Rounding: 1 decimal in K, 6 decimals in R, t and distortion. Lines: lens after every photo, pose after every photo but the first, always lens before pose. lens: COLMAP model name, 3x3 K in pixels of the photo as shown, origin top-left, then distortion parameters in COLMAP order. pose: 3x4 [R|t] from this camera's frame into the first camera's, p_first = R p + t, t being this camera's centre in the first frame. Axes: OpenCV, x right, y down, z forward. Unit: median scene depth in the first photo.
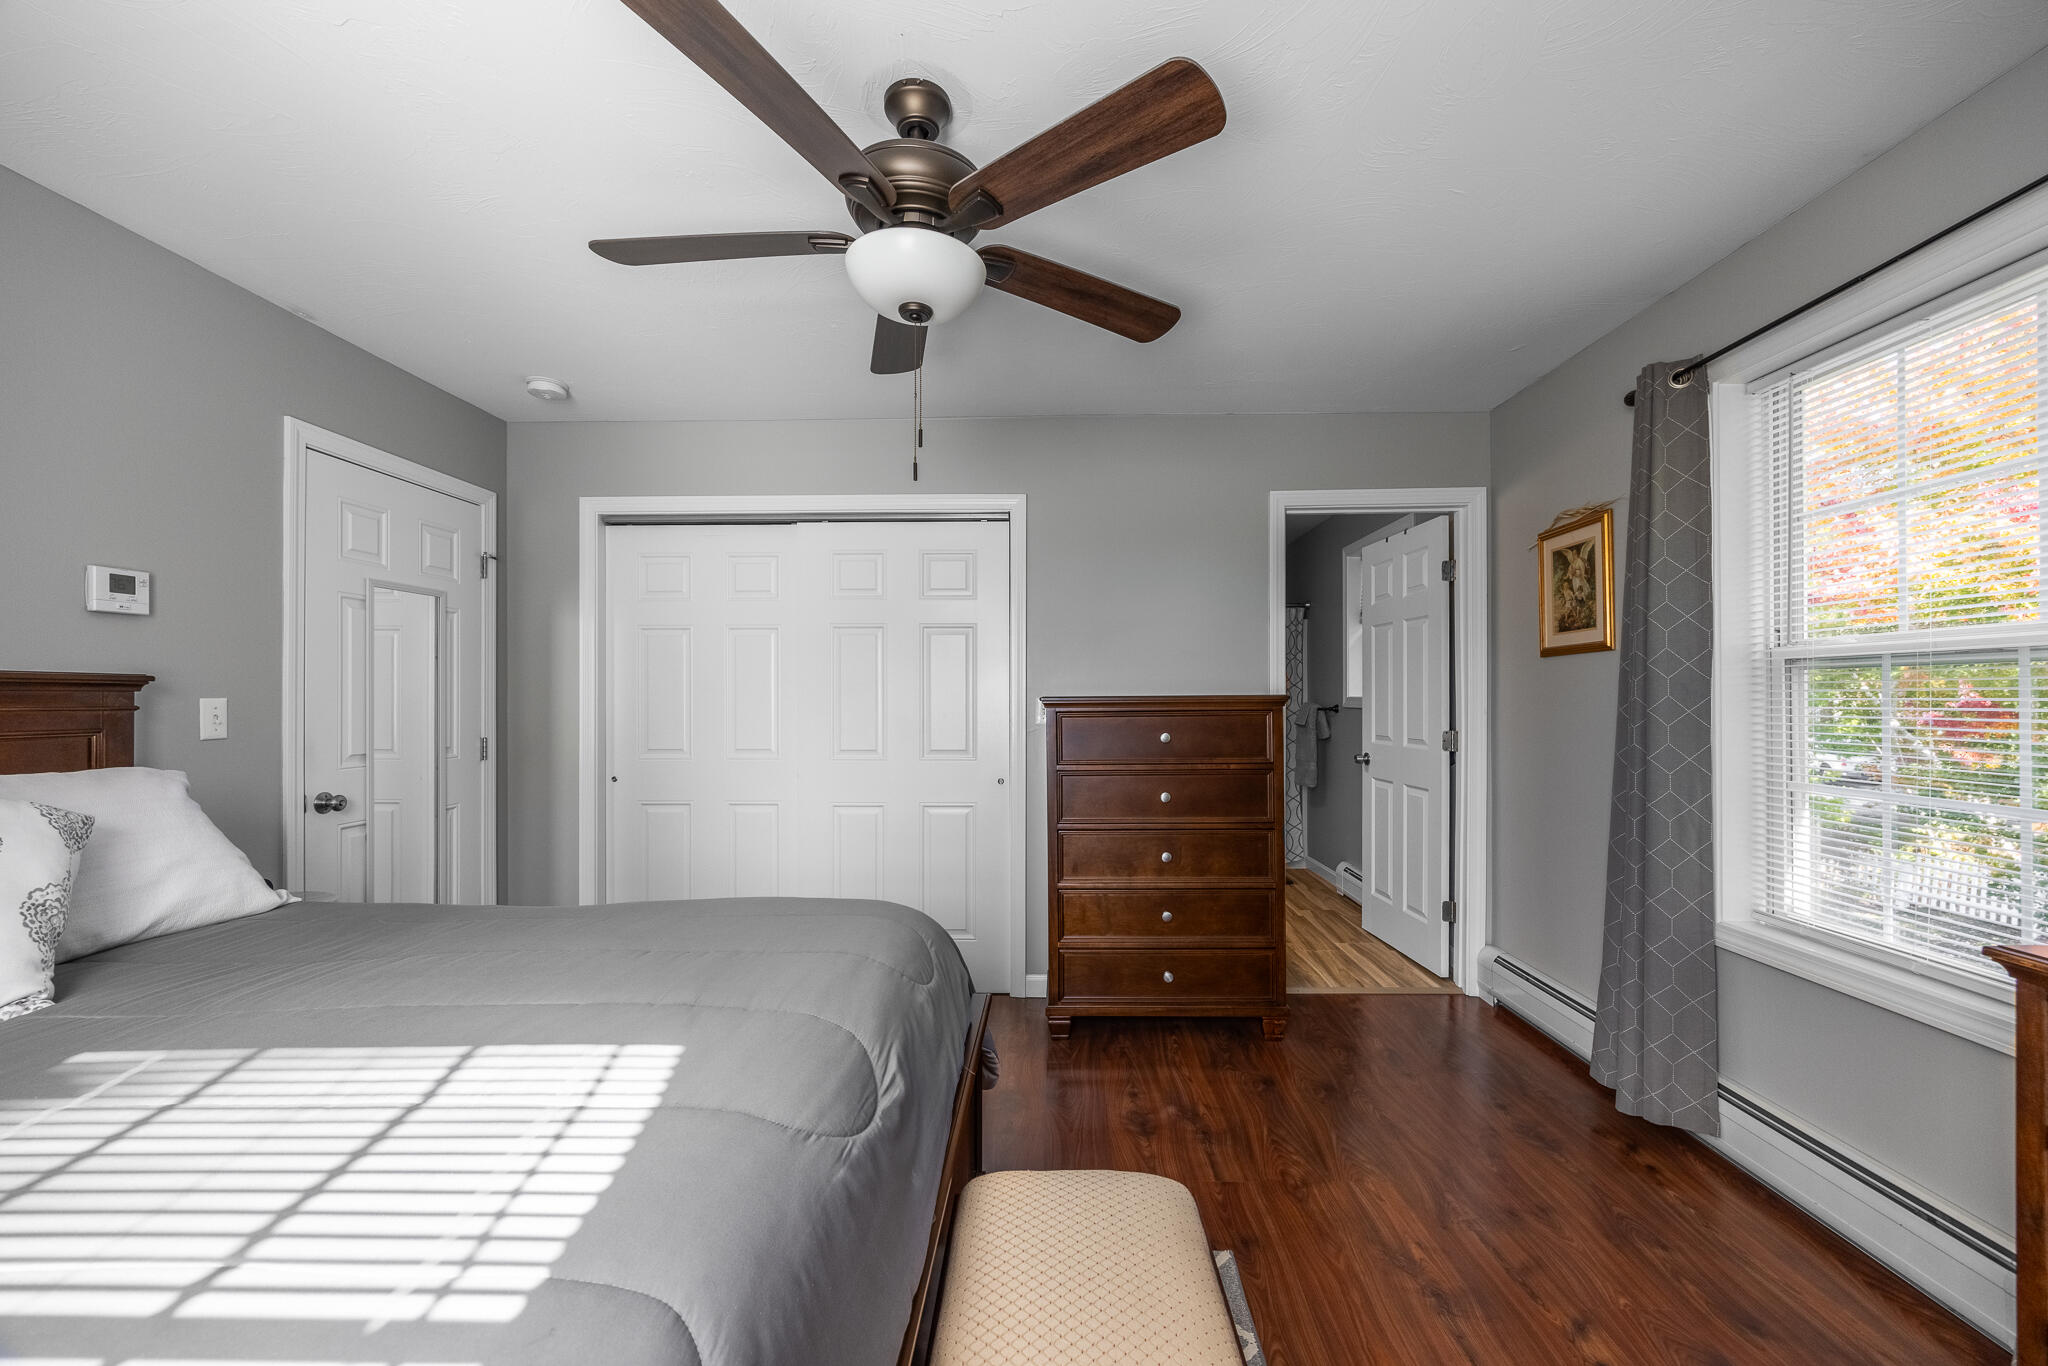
lens RADIAL K [[814.9, 0, 1024.0], [0, 814.9, 683.0], [0, 0, 1]] dist [0.001766, -0.000150]
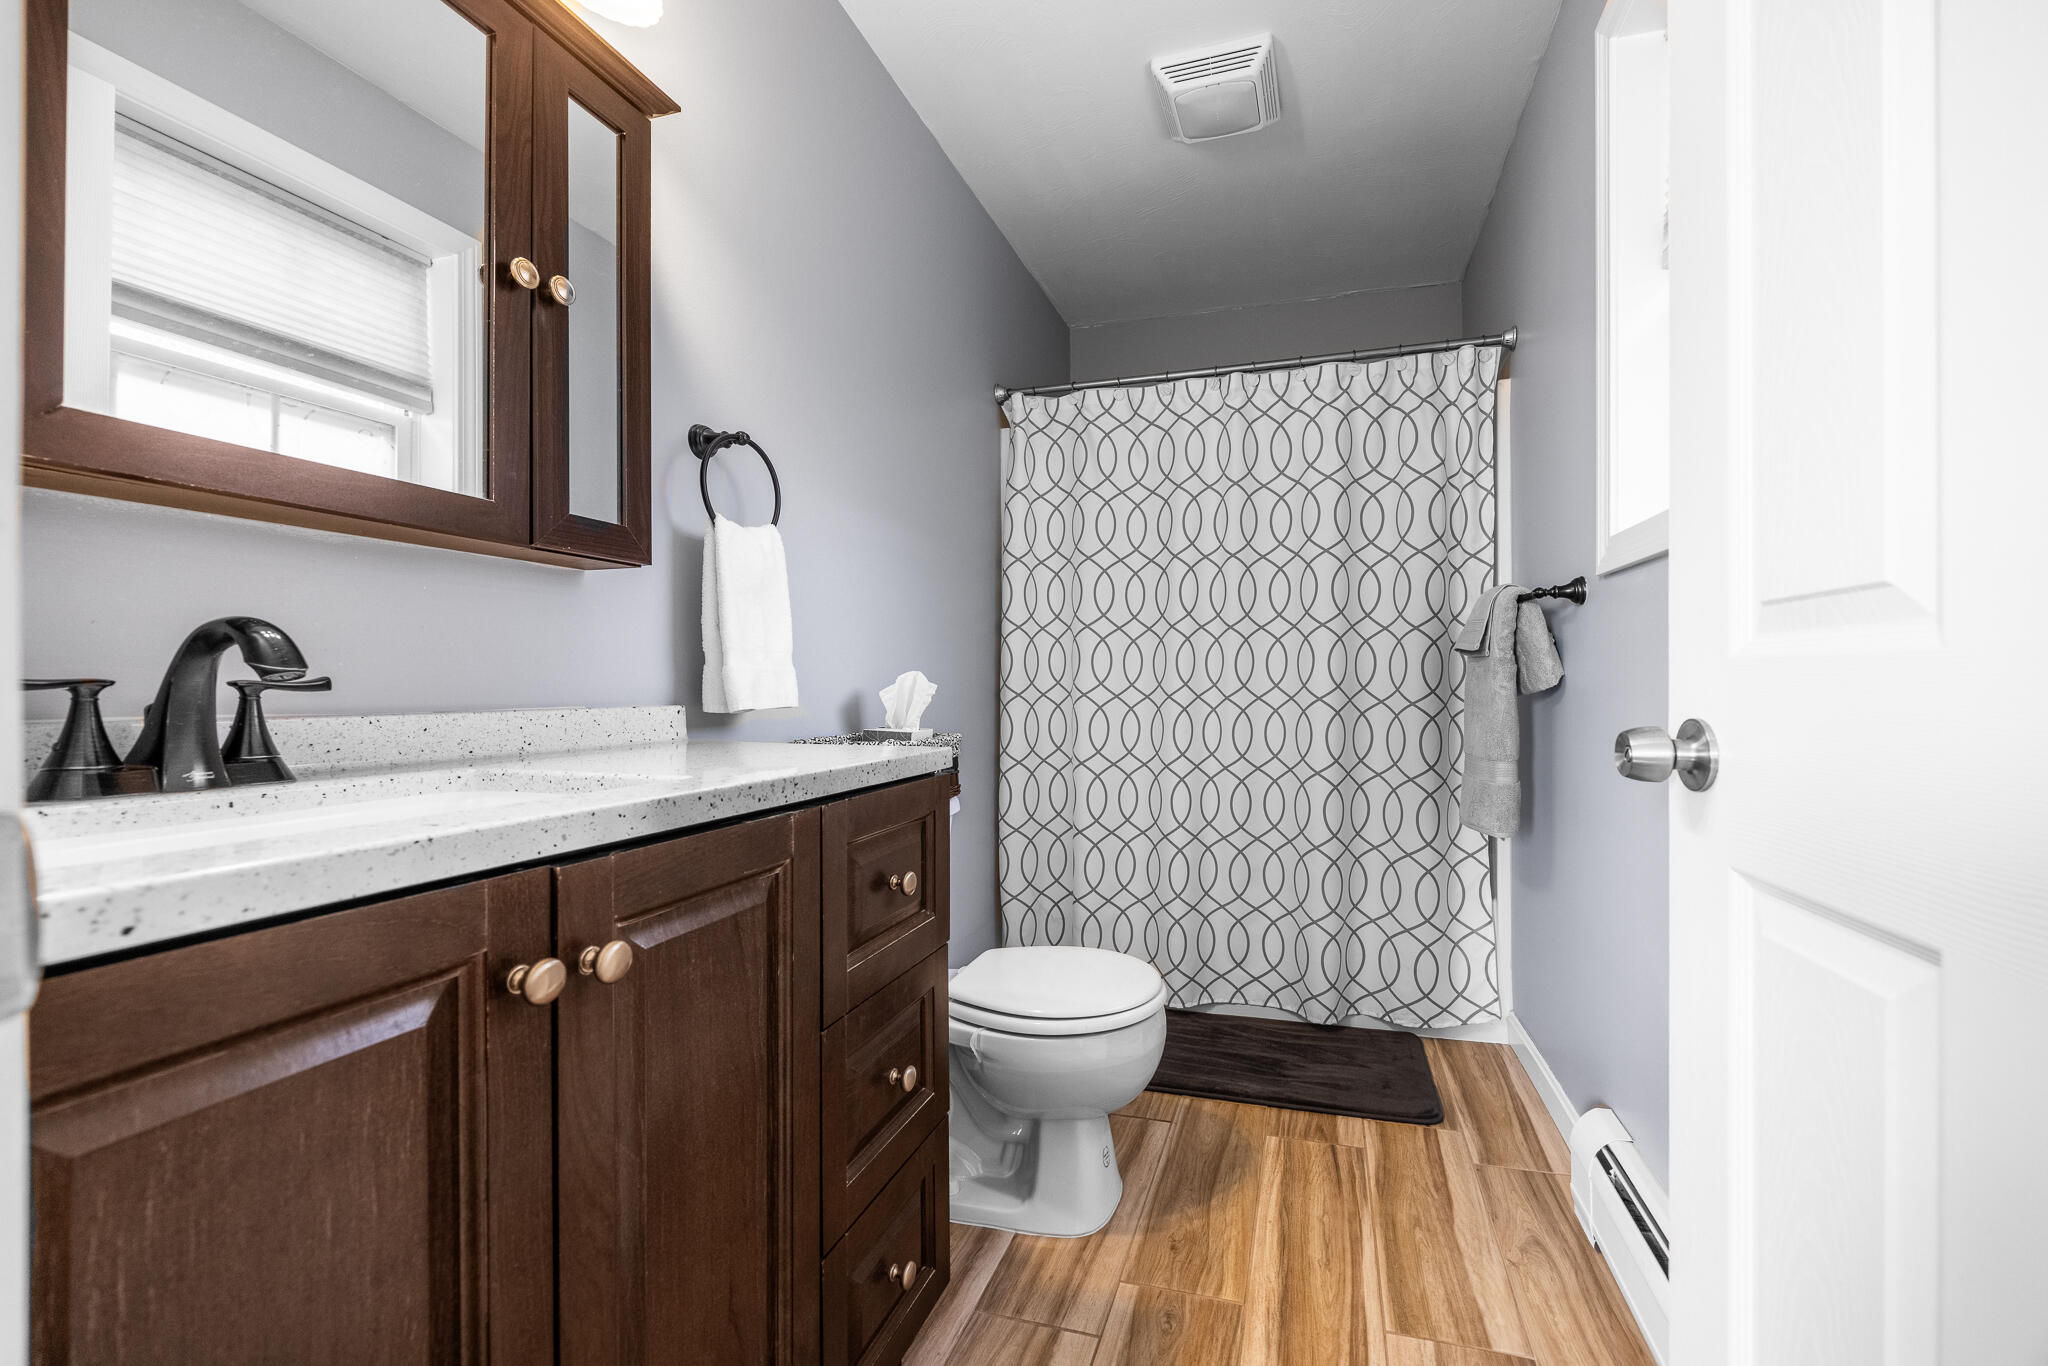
lens RADIAL K [[801.2, 0, 1024.8], [0, 801.2, 680.8], [0, 0, 1]] dist [0.001244, 0.000043]
pose [[0.953046, -0.001282, -0.302823, 0.275399], [0.003767, 0.999964, 0.007620, 0.062101], [0.302803, -0.008403, 0.953016, 0.650695]]
